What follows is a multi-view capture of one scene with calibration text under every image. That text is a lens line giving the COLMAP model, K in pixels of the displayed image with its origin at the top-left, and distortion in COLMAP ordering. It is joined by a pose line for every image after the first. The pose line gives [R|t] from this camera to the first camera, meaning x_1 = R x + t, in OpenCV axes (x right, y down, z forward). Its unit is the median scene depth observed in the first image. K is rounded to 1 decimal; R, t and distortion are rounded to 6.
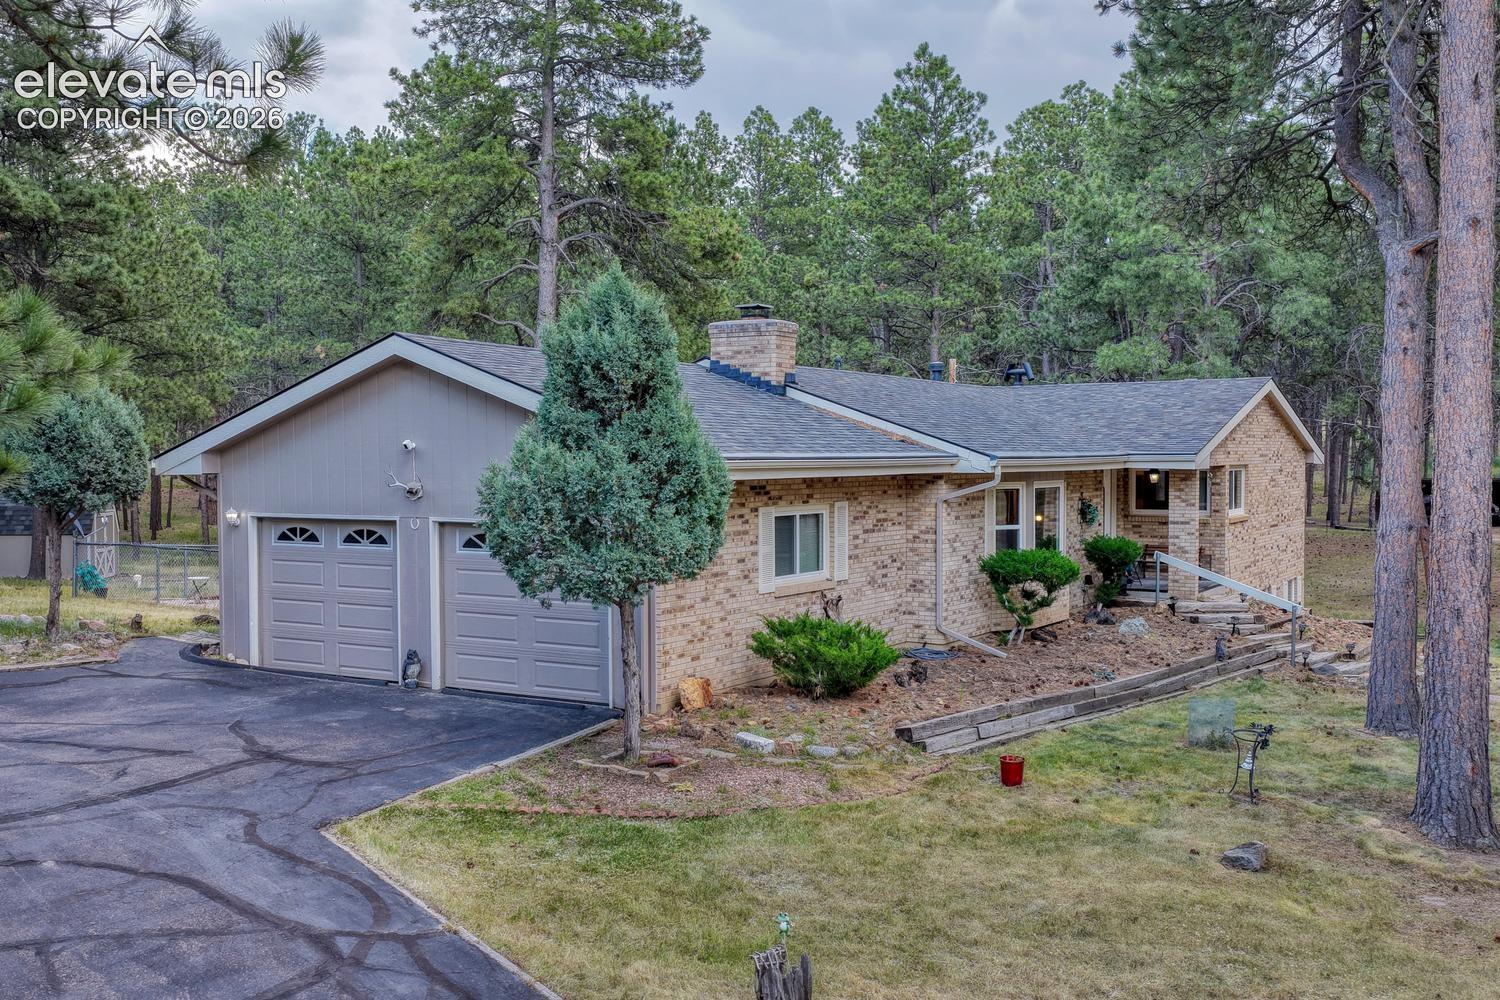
lens RADIAL K [[1494.1, 0, 750.0], [0, 1494.1, 500.0], [0, 0, 1]] dist [0.047365, -0.027932]
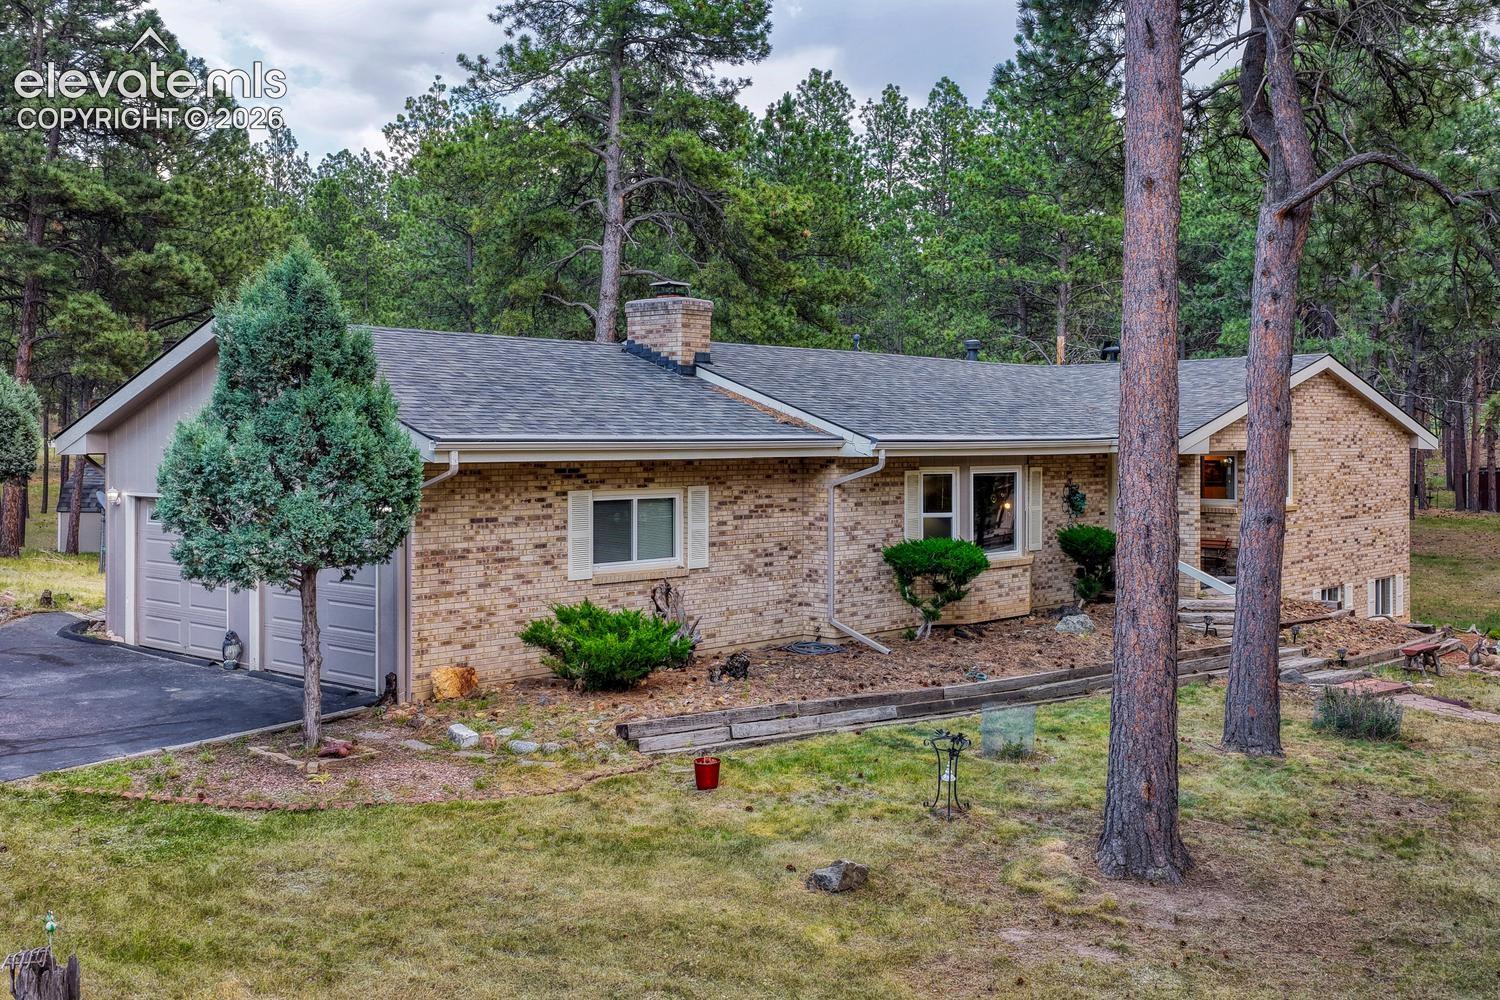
lens RADIAL K [[1536.6, 0, 750.0], [0, 1536.6, 433.1], [0, 0, 1]] dist [0.042487, -0.015078]
pose [[0.986217, 0.002391, -0.165440, 0.260626], [-0.007848, 0.999446, -0.032340, -0.001193], [0.165271, 0.033192, 0.985689, 0.033620]]
